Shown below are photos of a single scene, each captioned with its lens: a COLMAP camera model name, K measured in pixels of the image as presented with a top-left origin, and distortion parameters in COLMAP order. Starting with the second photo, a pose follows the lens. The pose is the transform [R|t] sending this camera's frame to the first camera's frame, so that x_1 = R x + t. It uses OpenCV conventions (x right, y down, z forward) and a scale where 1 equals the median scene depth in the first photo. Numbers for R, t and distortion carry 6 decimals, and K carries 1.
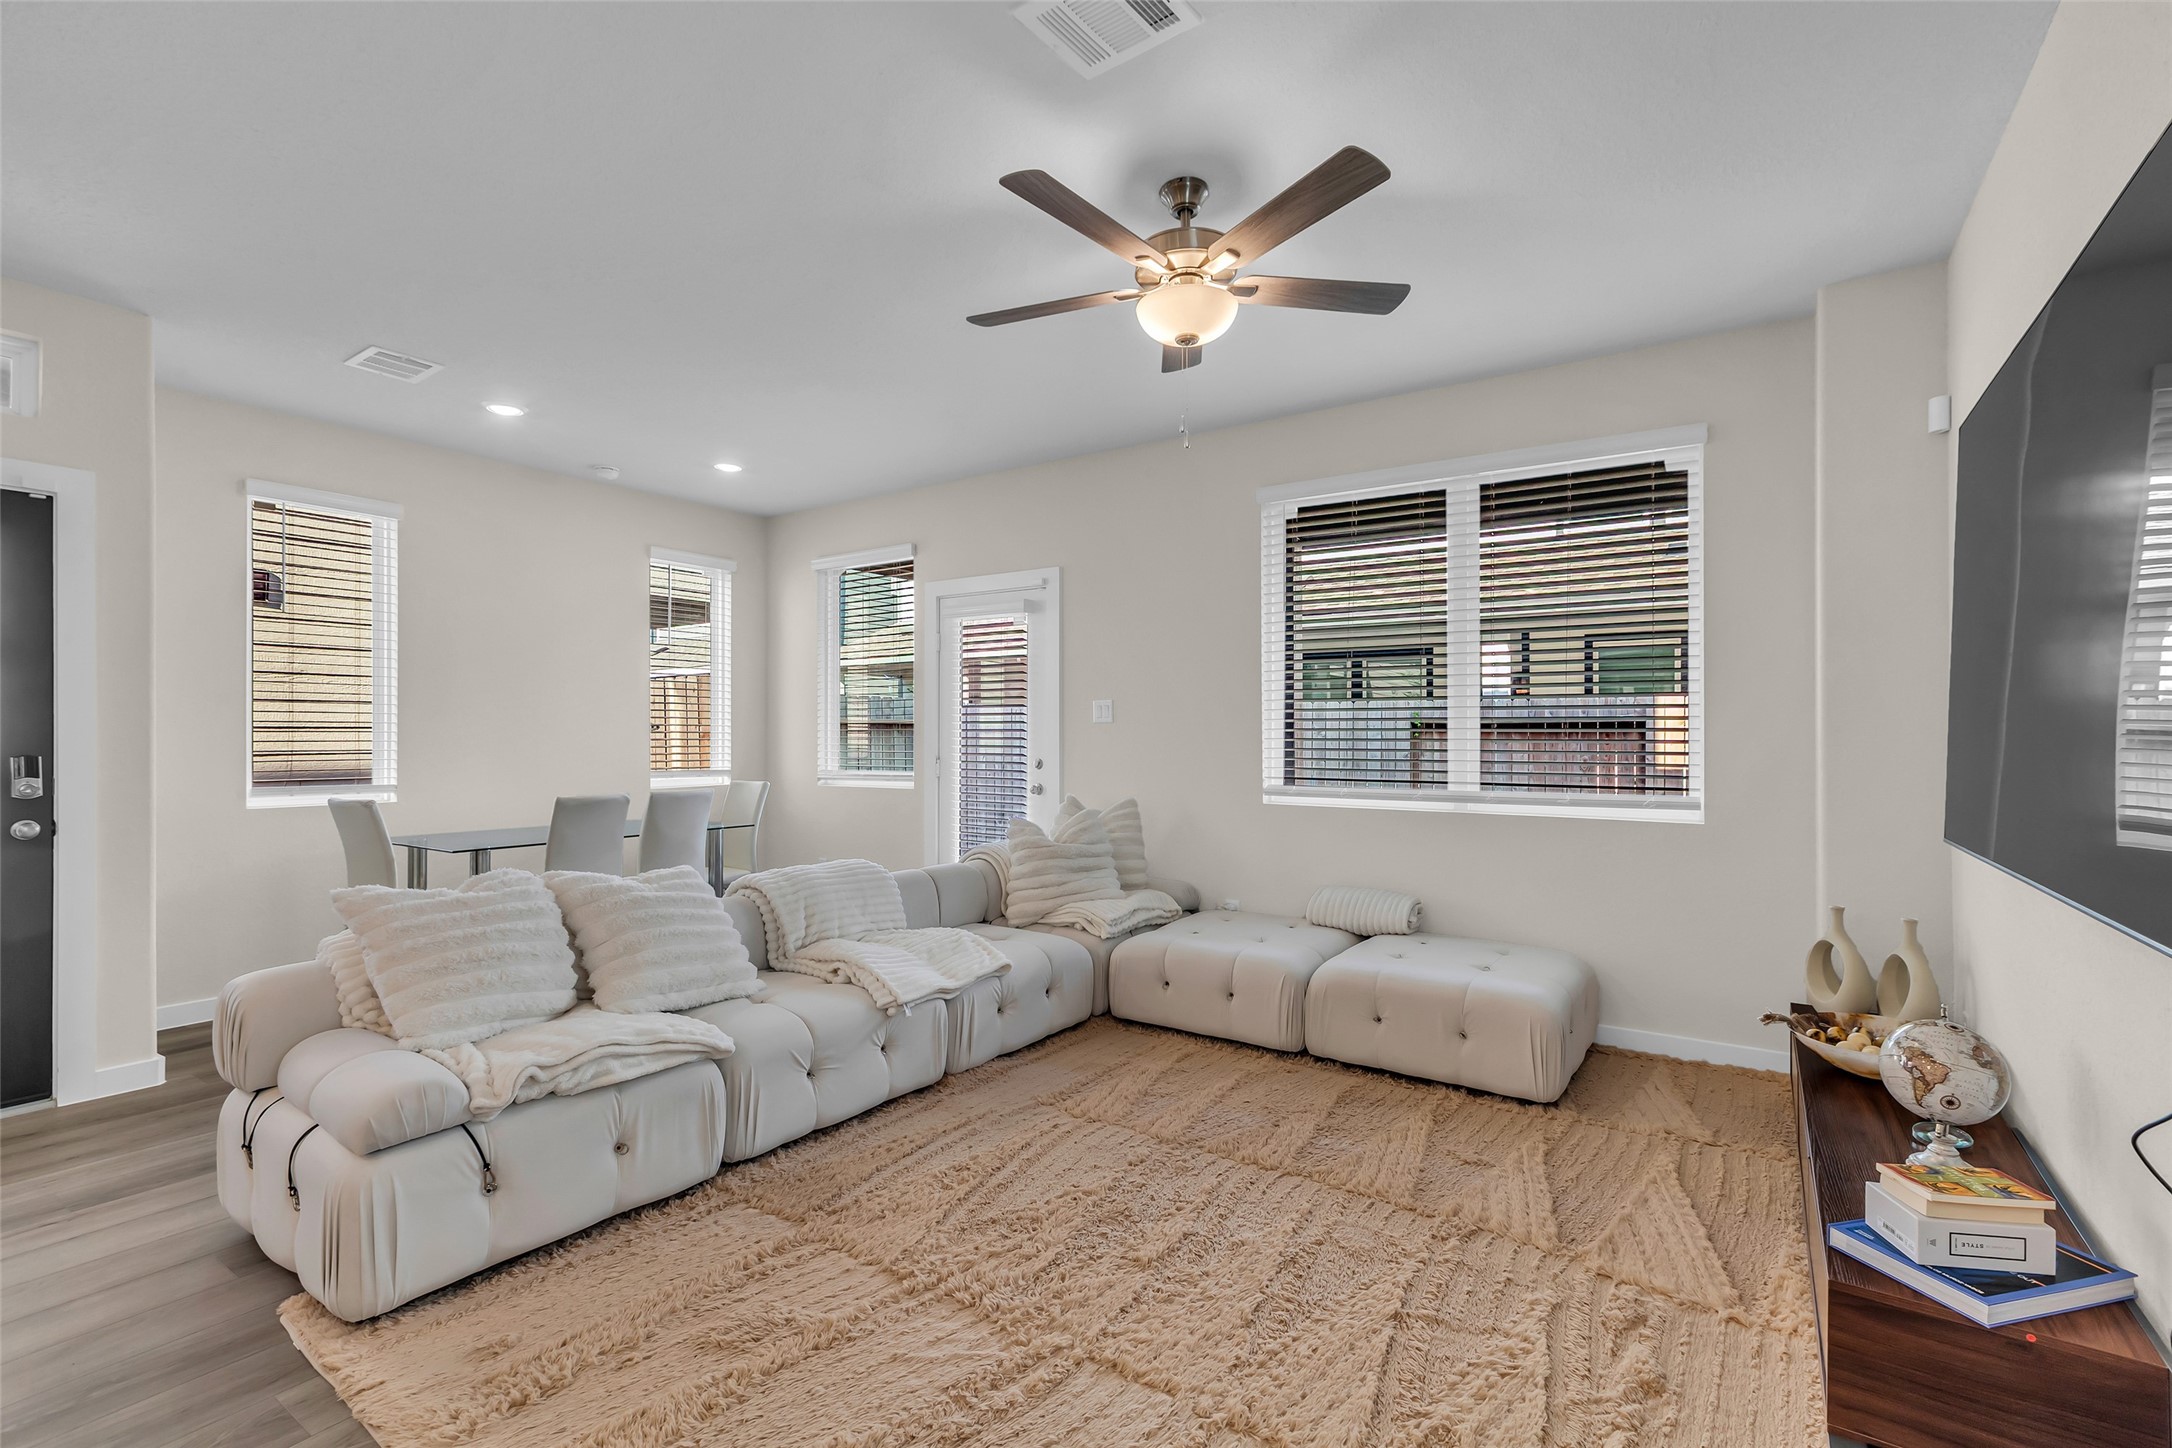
lens RADIAL K [[964.7, 0, 1096.2], [0, 964.7, 730.4], [0, 0, 1]] dist [0.003397, -0.000083]
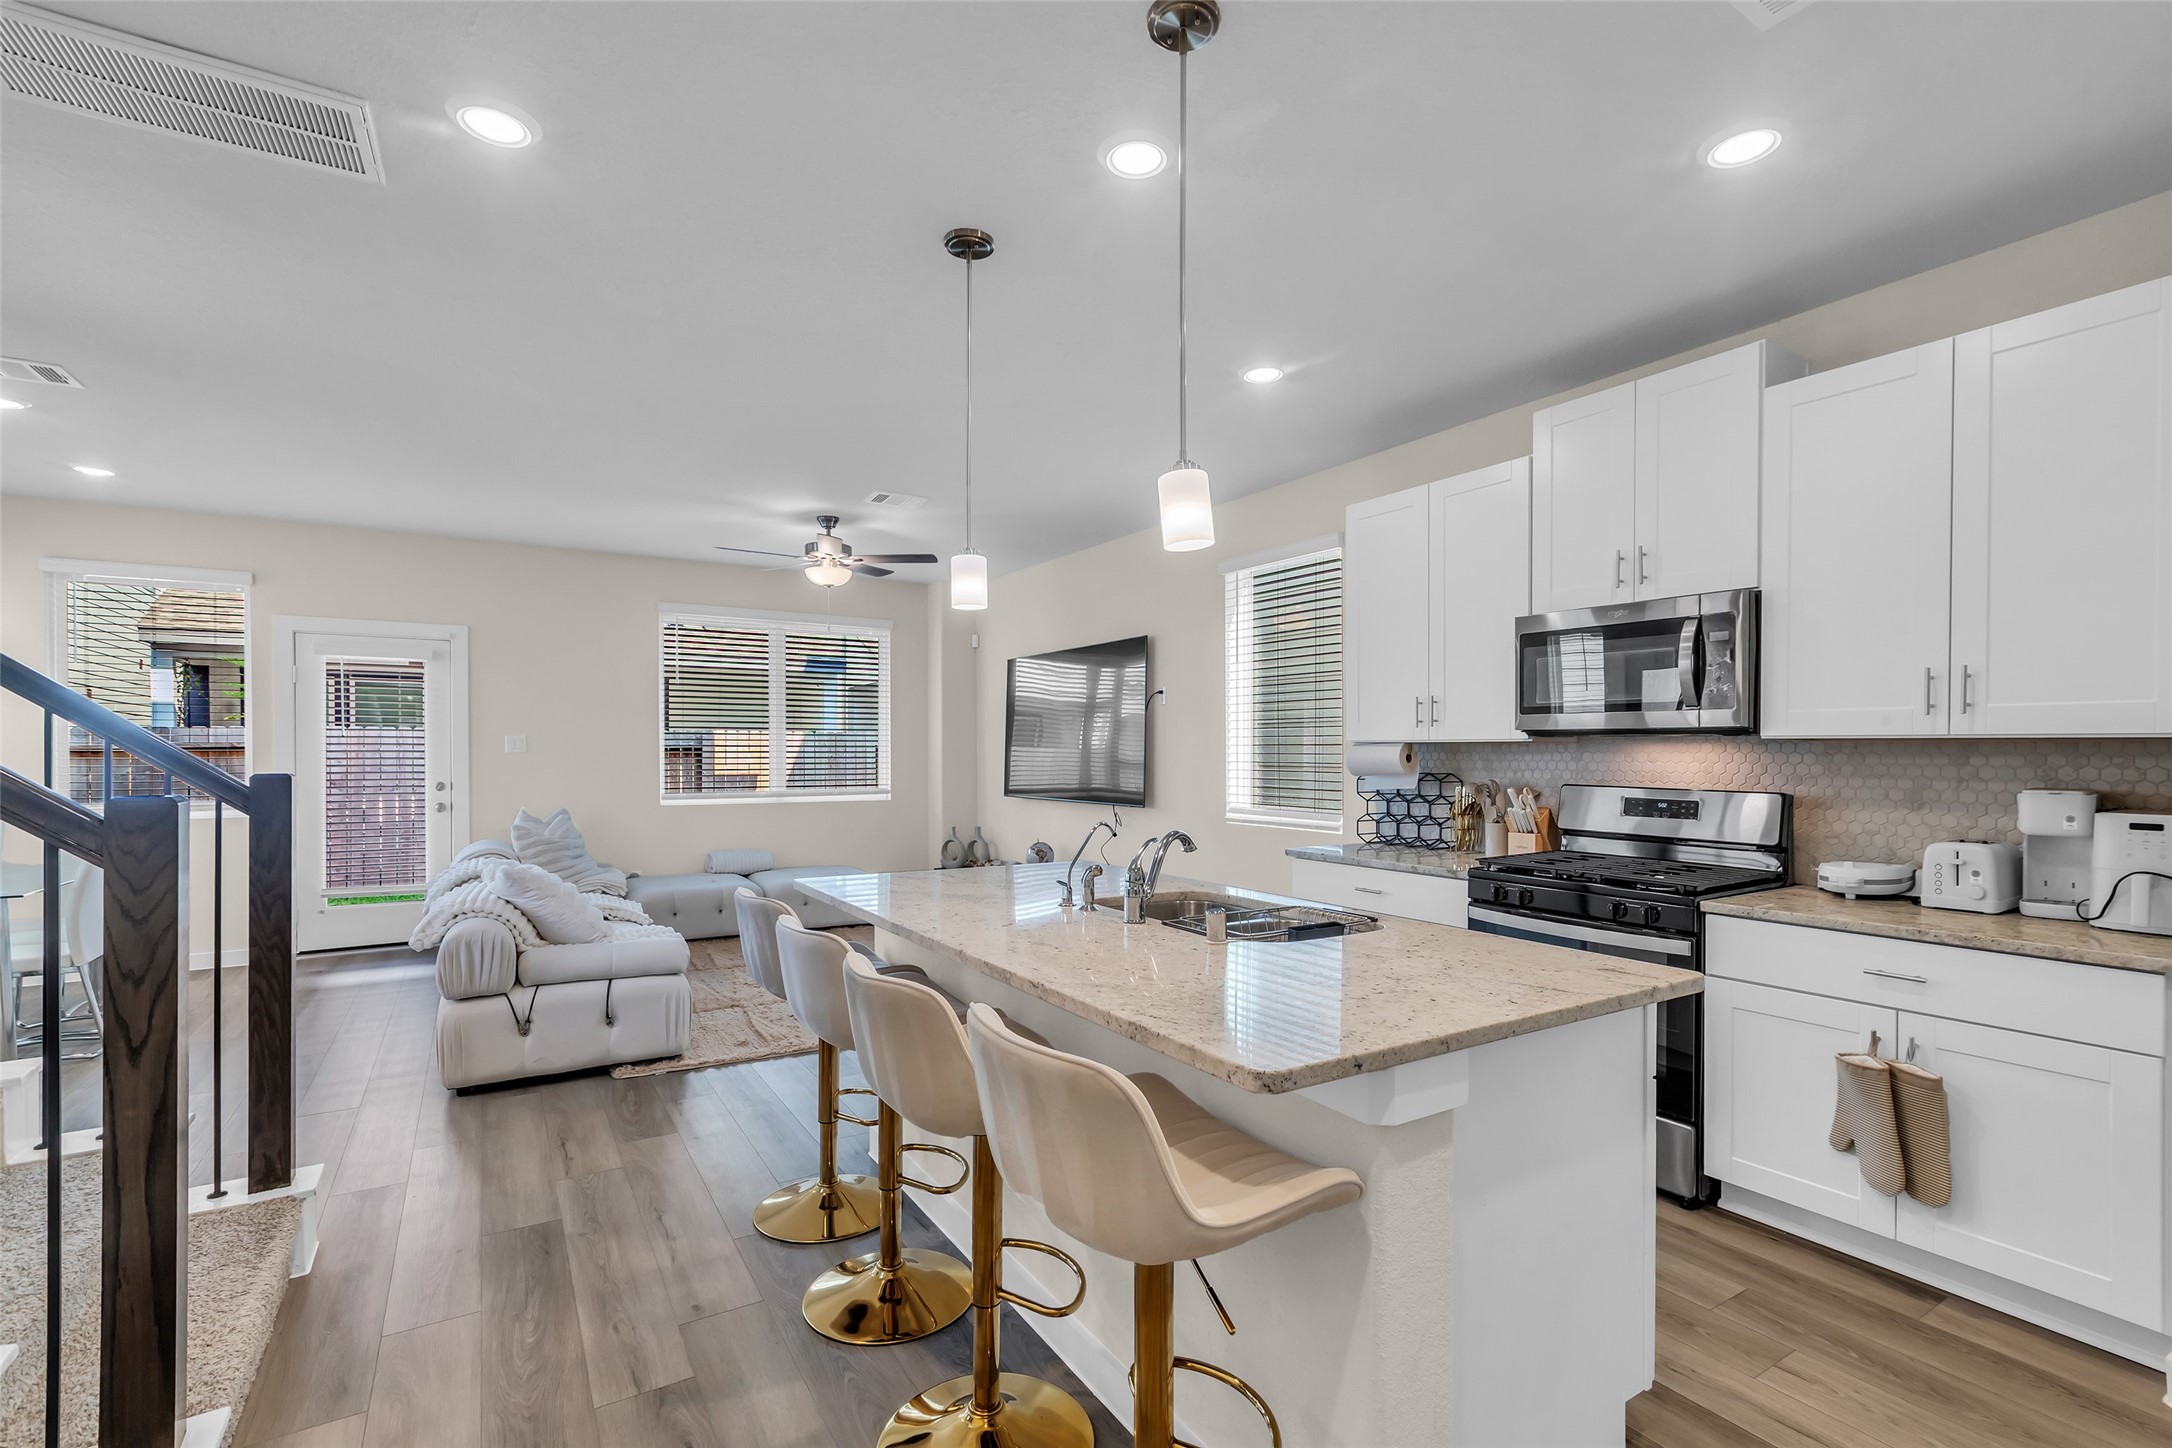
lens RADIAL K [[987.6, 0, 1089.6], [0, 987.6, 752.9], [0, 0, 1]] dist [0.001745, 0.000159]
pose [[0.418406, -0.003622, 0.908253, -1.072740], [-0.005249, 0.999966, 0.006405, -0.023822], [-0.908245, -0.007447, 0.418373, -0.315598]]
